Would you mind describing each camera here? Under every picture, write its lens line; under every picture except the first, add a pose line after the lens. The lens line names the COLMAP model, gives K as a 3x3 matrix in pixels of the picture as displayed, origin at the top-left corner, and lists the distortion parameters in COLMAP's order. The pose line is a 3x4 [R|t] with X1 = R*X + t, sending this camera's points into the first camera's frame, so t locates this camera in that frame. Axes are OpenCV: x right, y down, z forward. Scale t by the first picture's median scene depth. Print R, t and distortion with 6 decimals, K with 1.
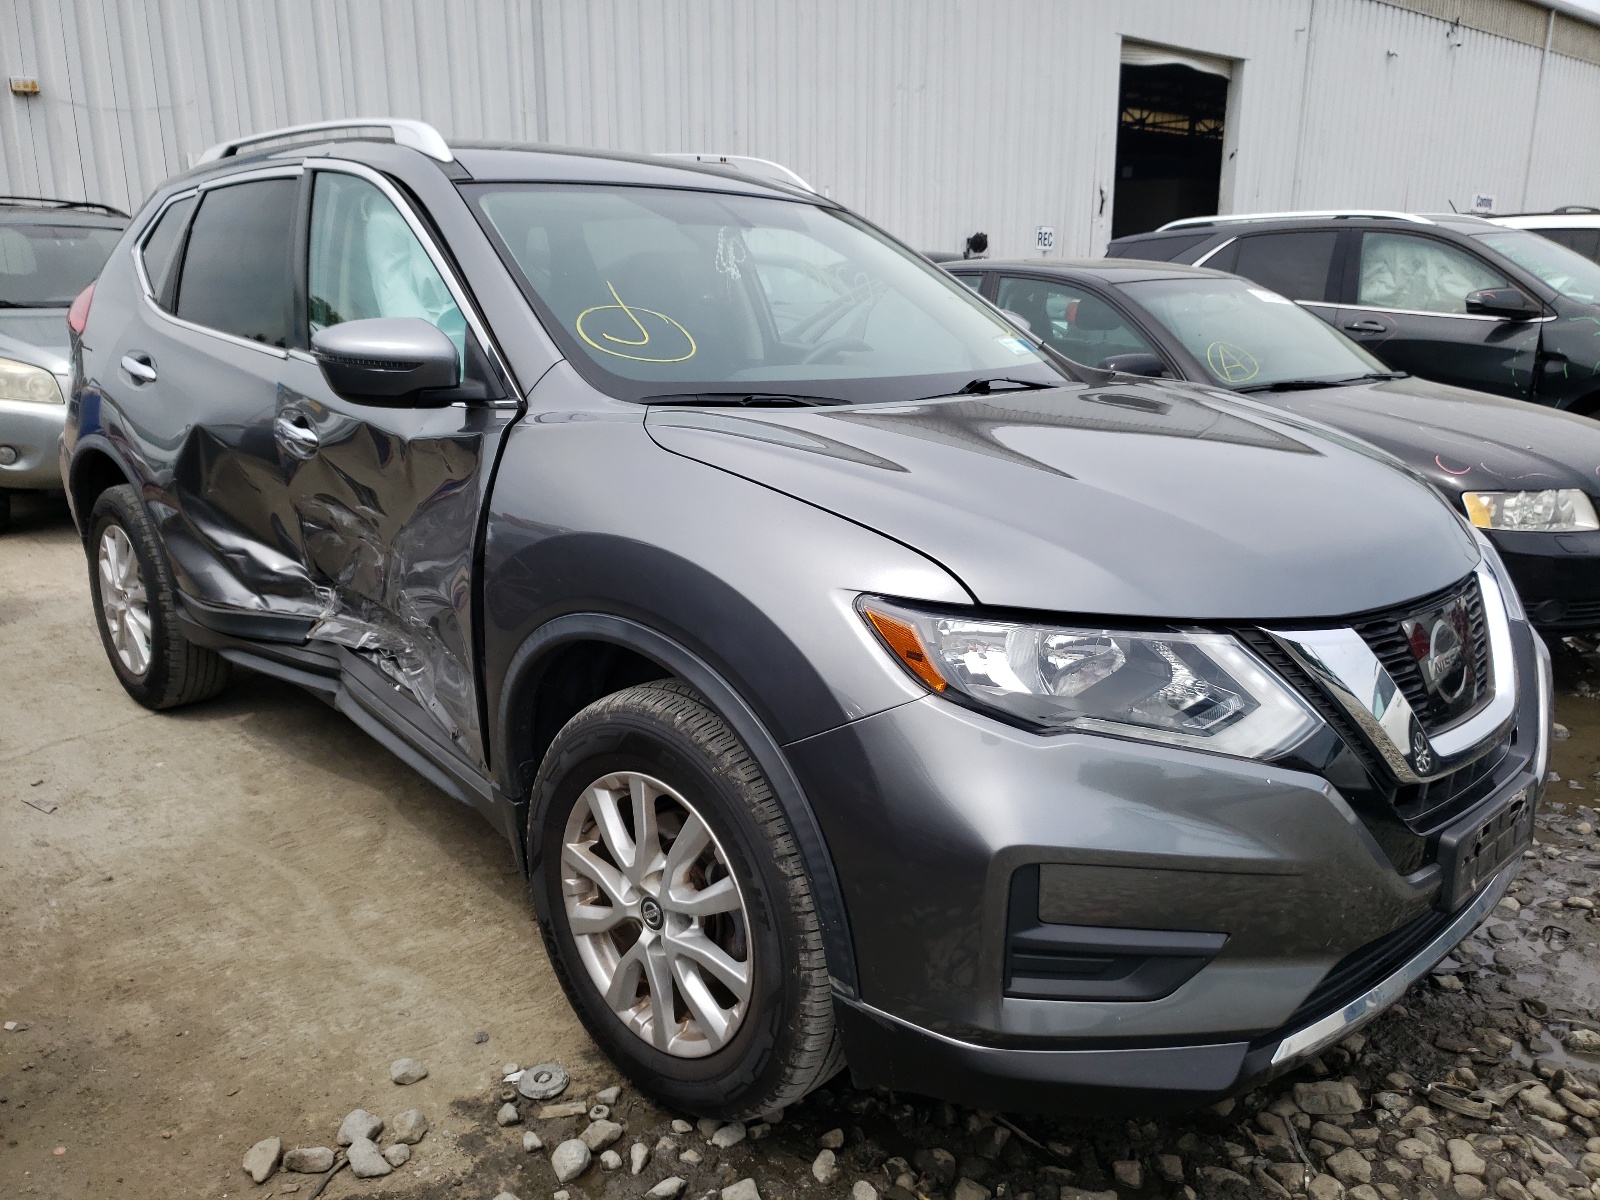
lens RADIAL K [[1214.8, 0, 801.2], [0, 1214.8, 604.0], [0, 0, 1]] dist [0.014569, 0.002263]
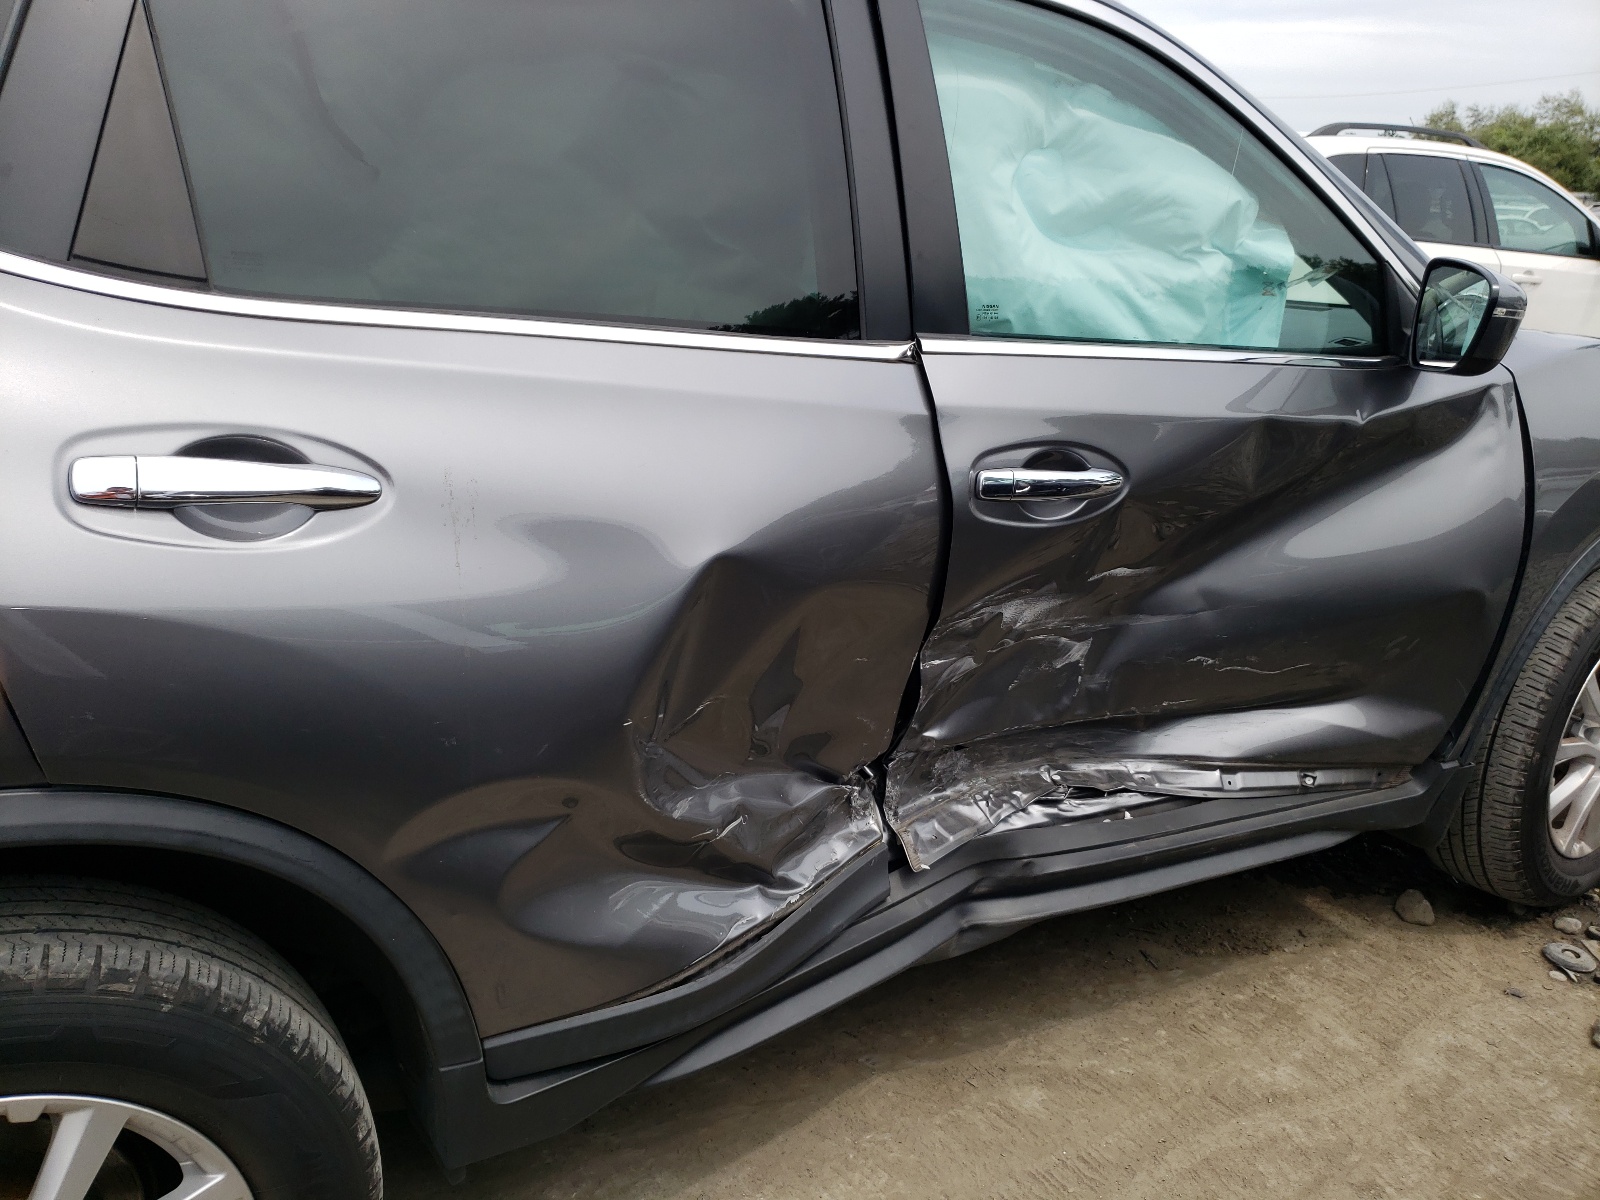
lens RADIAL K [[1214.8, 0, 800.4], [0, 1214.8, 594.6], [0, 0, 1]] dist [0.014569, 0.002263]
pose [[0.233758, -0.290830, 0.927780, -1.025986], [0.228426, 0.943936, 0.238341, -0.266409], [-0.945081, 0.156215, 0.287086, 1.014249]]
